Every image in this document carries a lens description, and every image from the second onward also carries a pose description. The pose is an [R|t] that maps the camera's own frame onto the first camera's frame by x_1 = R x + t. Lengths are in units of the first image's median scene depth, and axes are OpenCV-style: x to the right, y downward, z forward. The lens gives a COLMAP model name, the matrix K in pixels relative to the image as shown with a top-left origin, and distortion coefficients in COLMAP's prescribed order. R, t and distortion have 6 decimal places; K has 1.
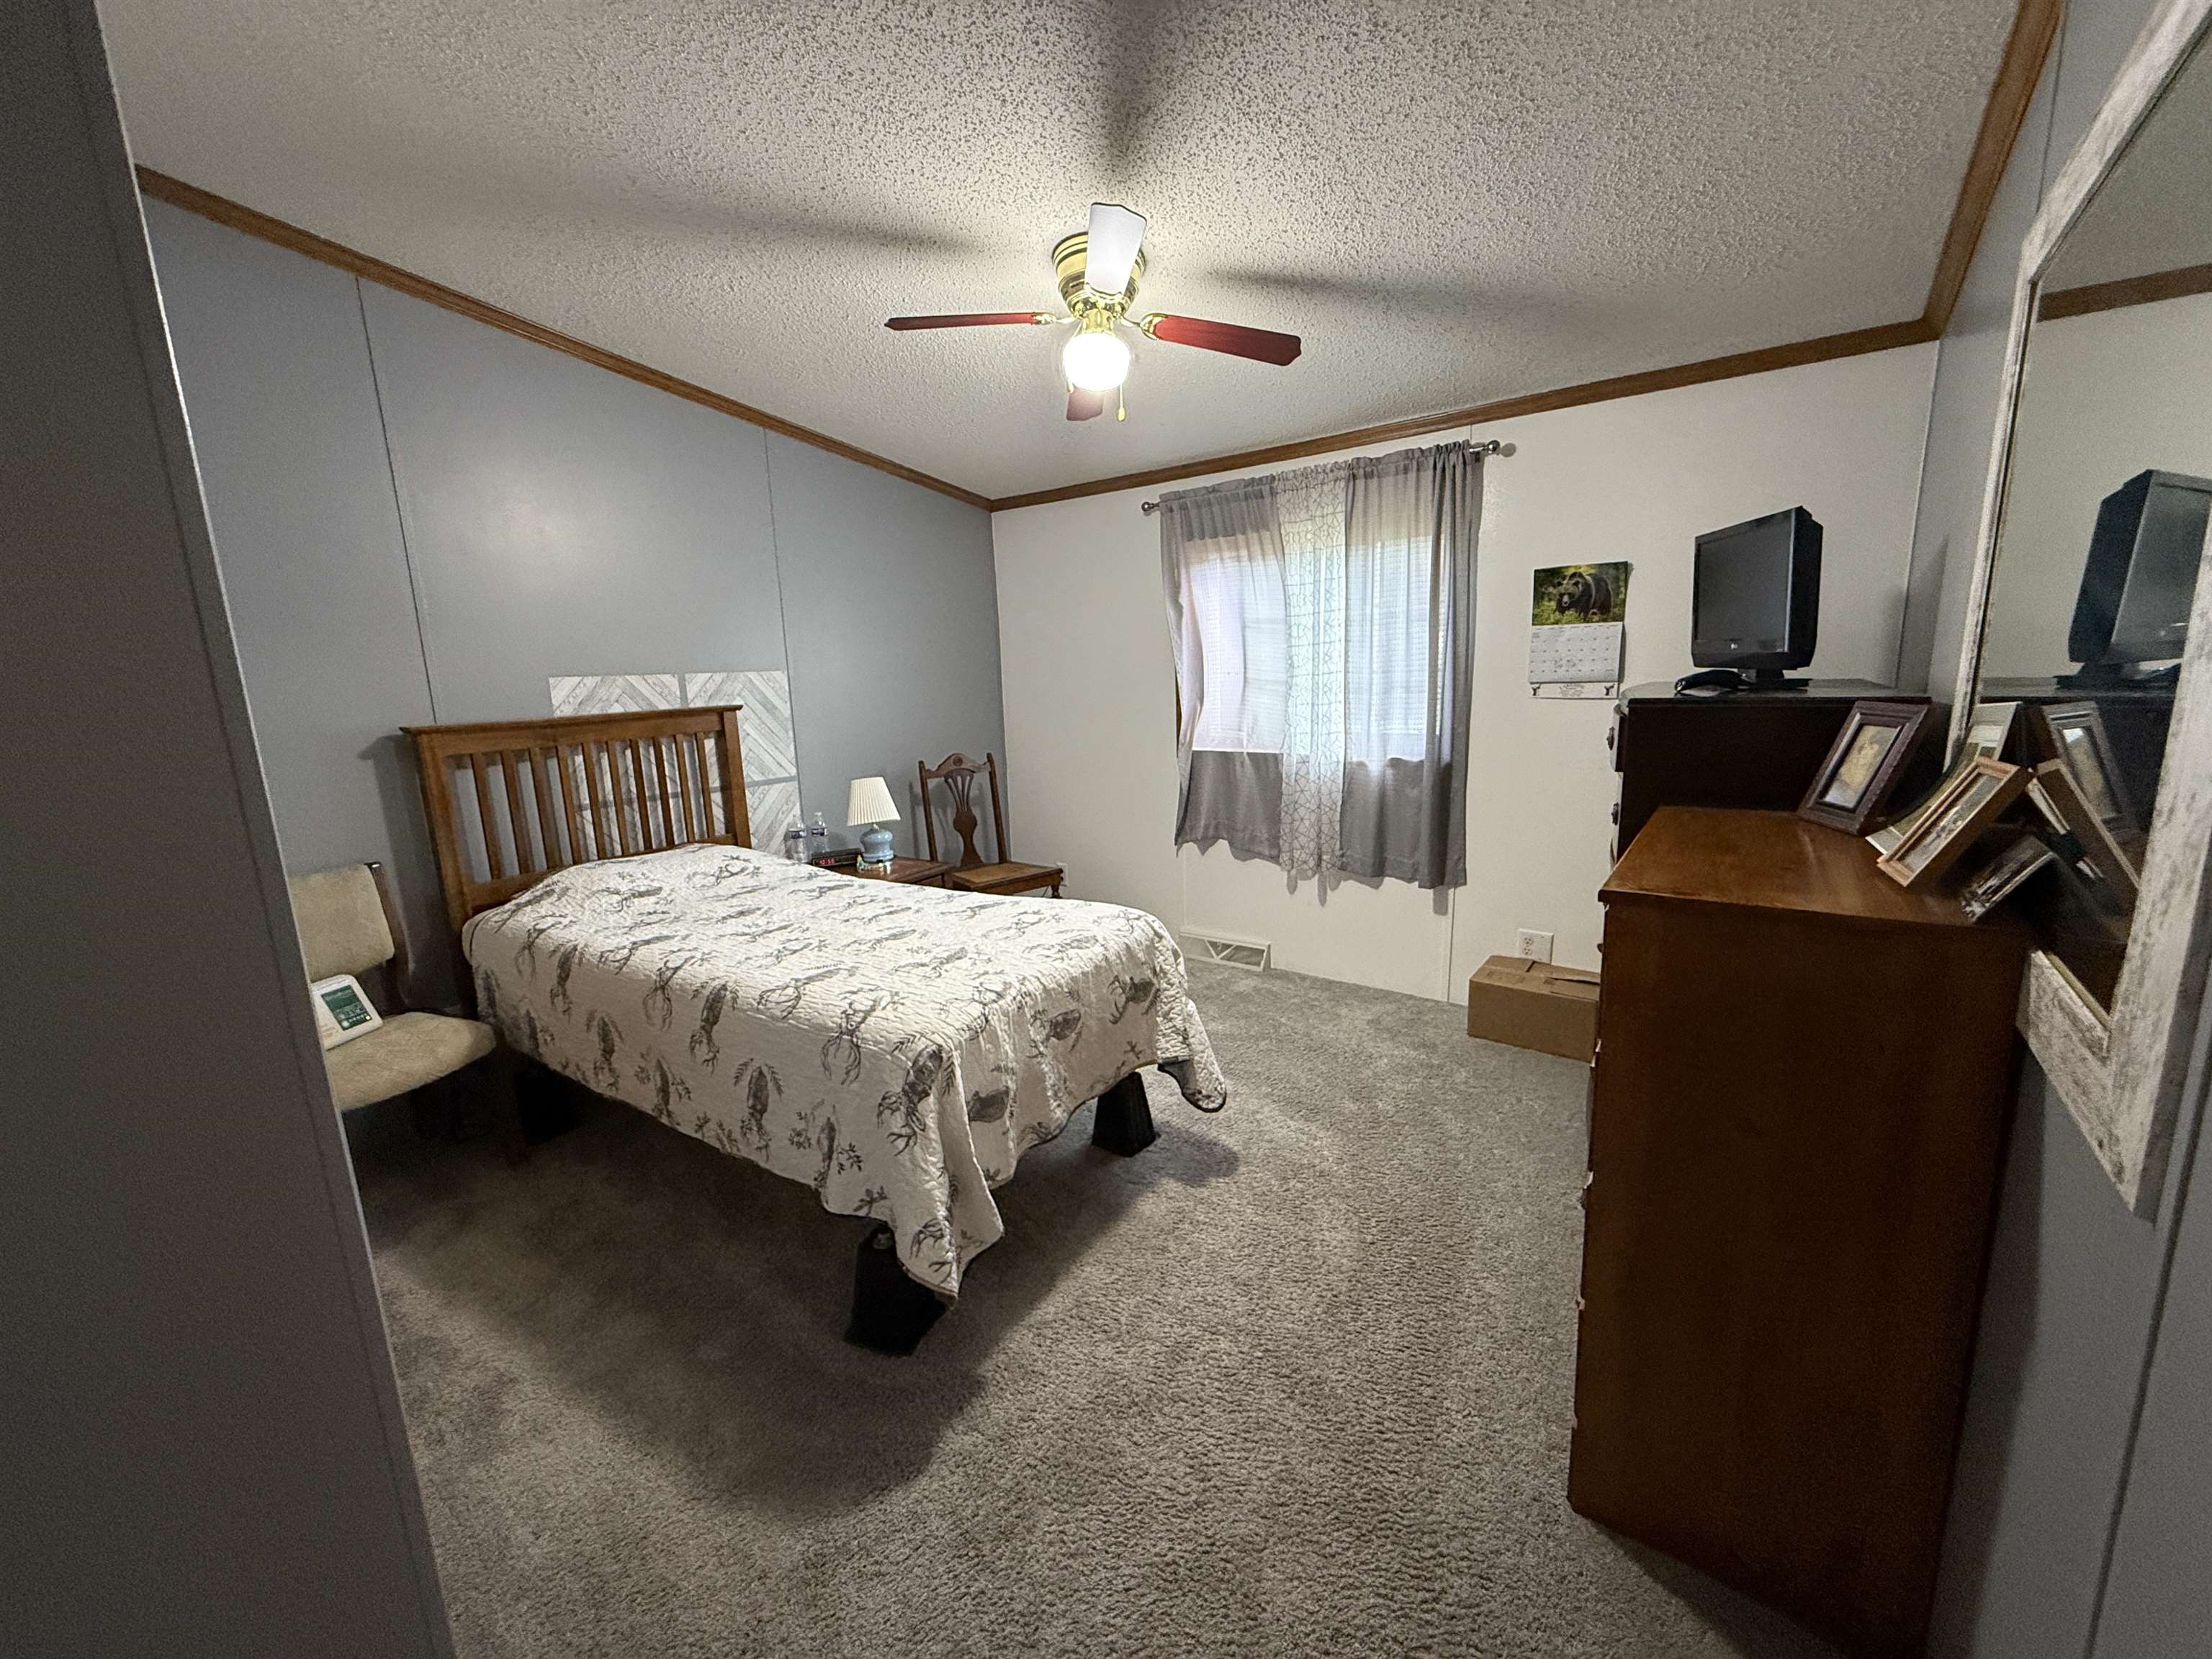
lens RADIAL K [[881.0, 0, 1110.9], [0, 881.0, 829.8], [0, 0, 1]] dist [-0.003874, 0.000975]
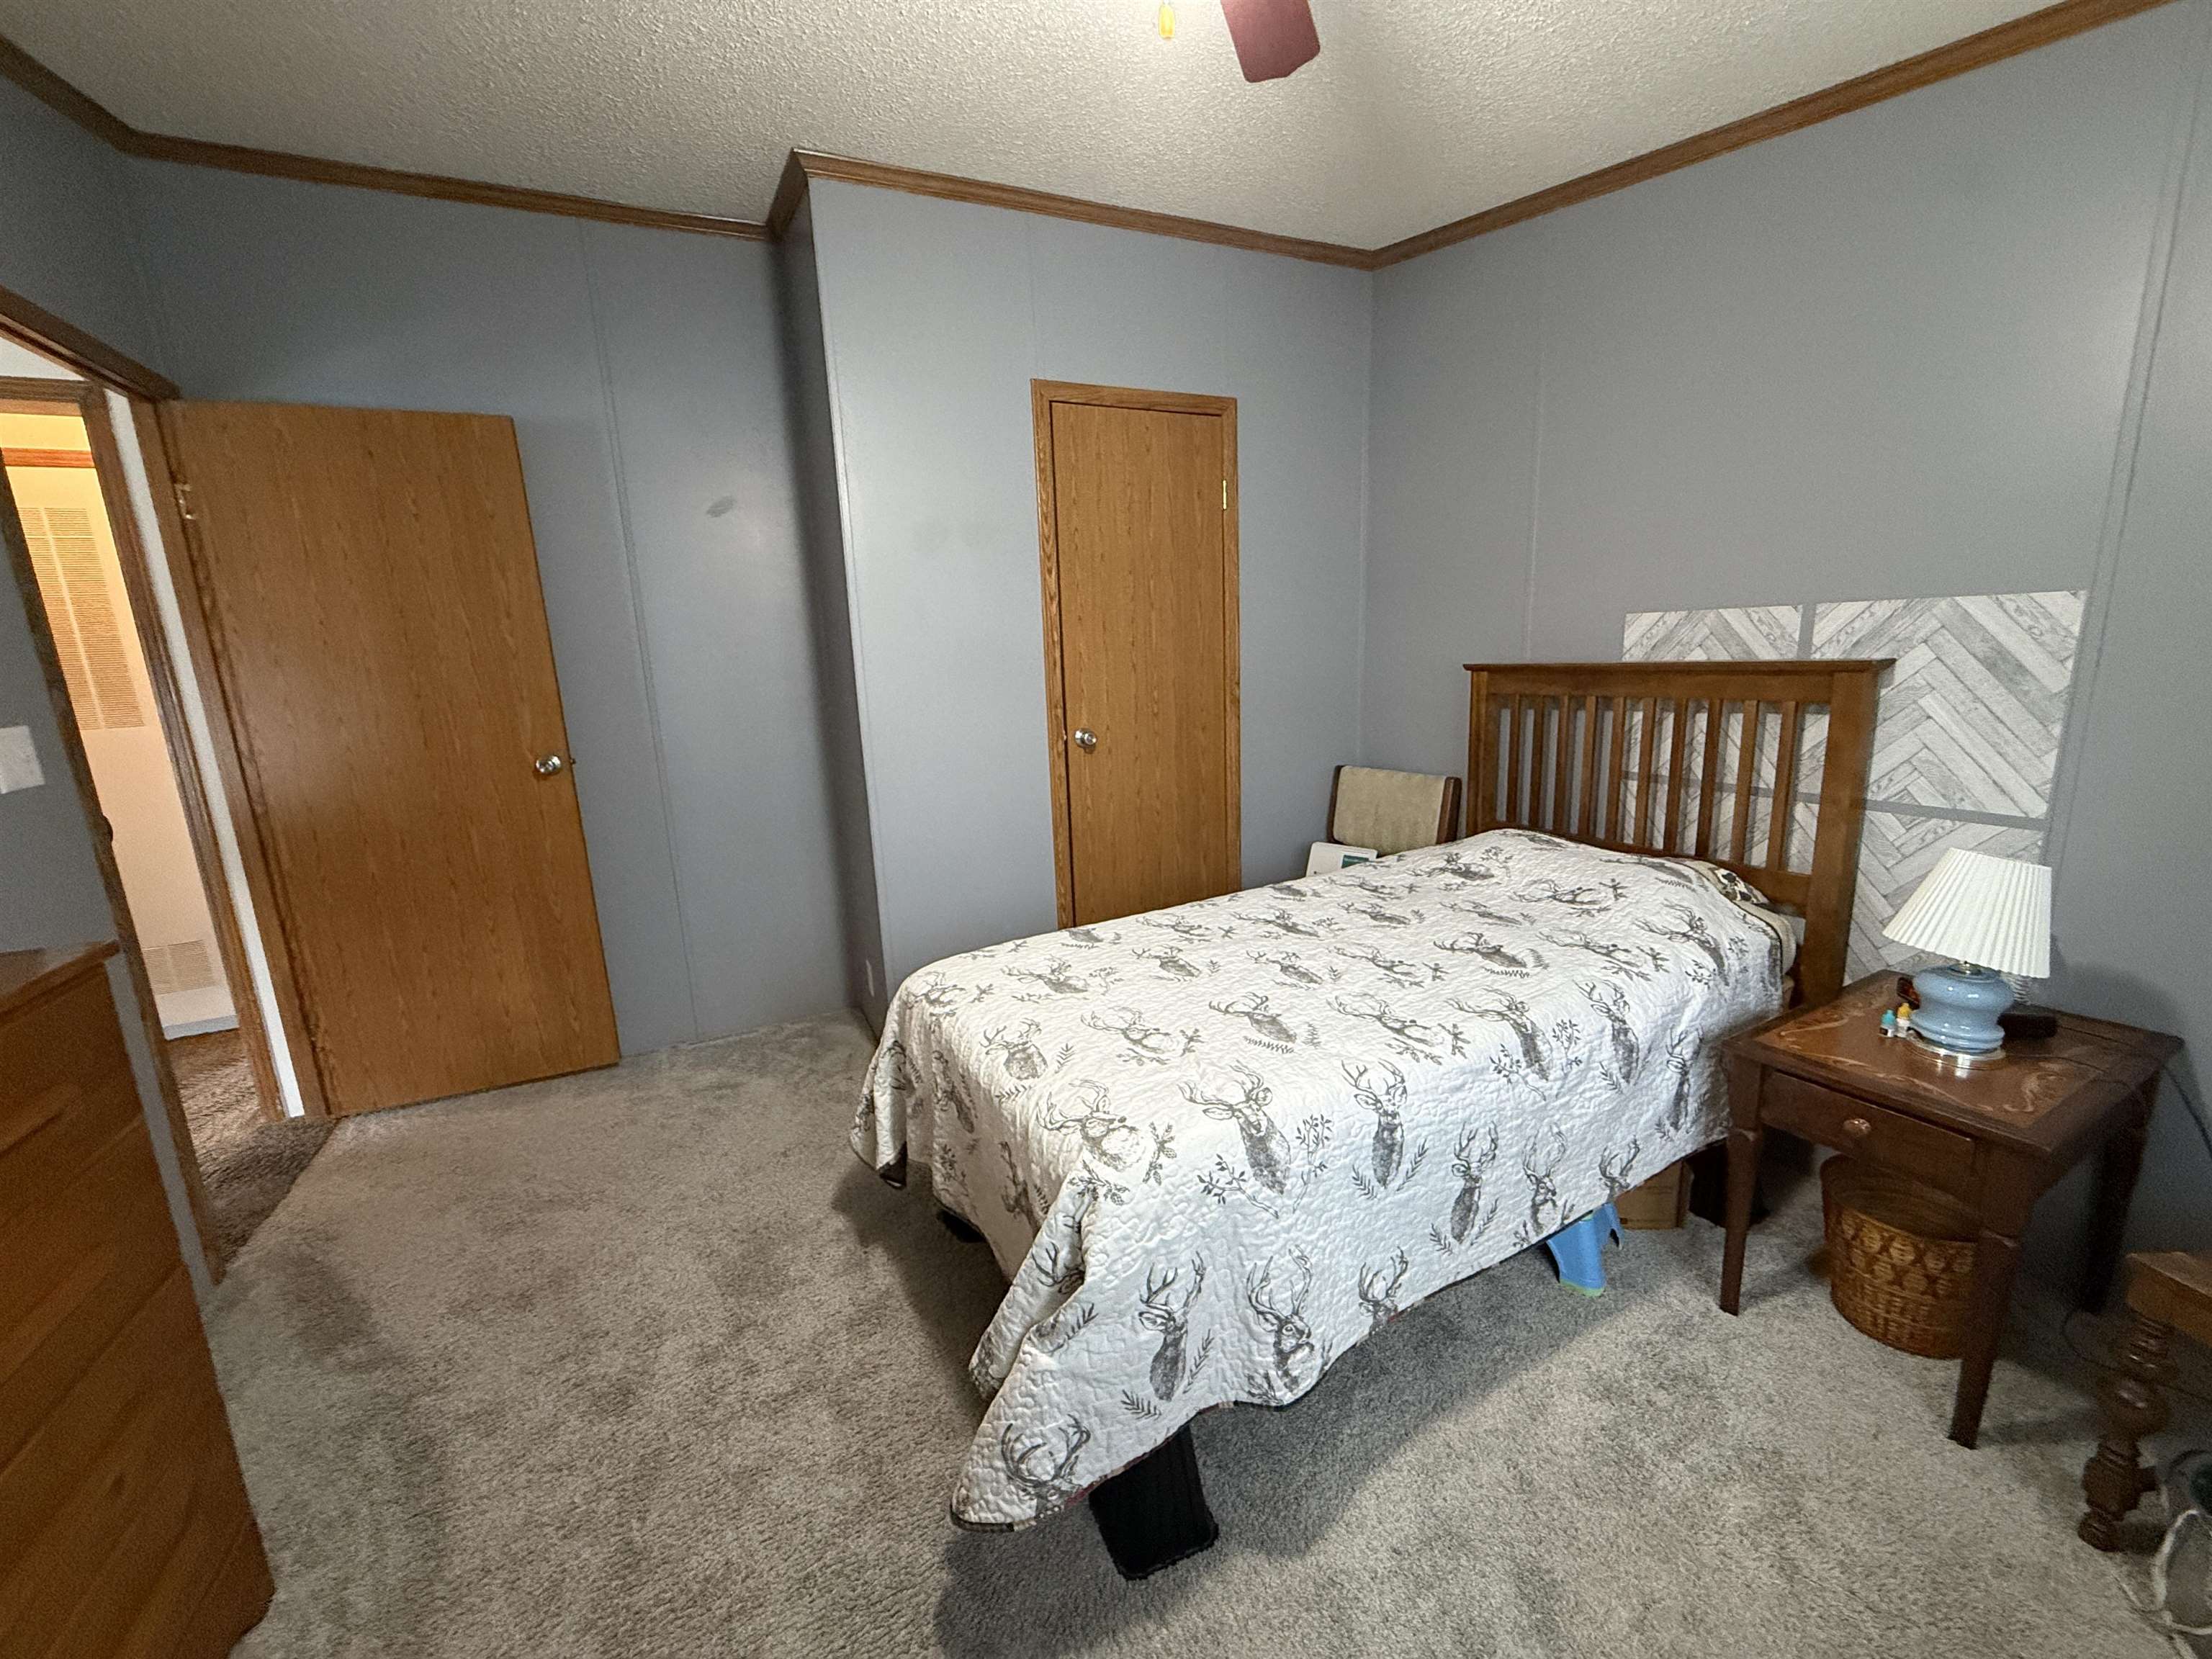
lens RADIAL K [[881.0, 0, 1103.1], [0, 881.0, 835.5], [0, 0, 1]] dist [-0.003874, 0.000975]
pose [[-0.474280, 0.236494, -0.848015, 0.326827], [-0.105416, 0.941058, 0.321399, -0.179826], [0.874040, 0.241827, -0.421395, 0.914303]]
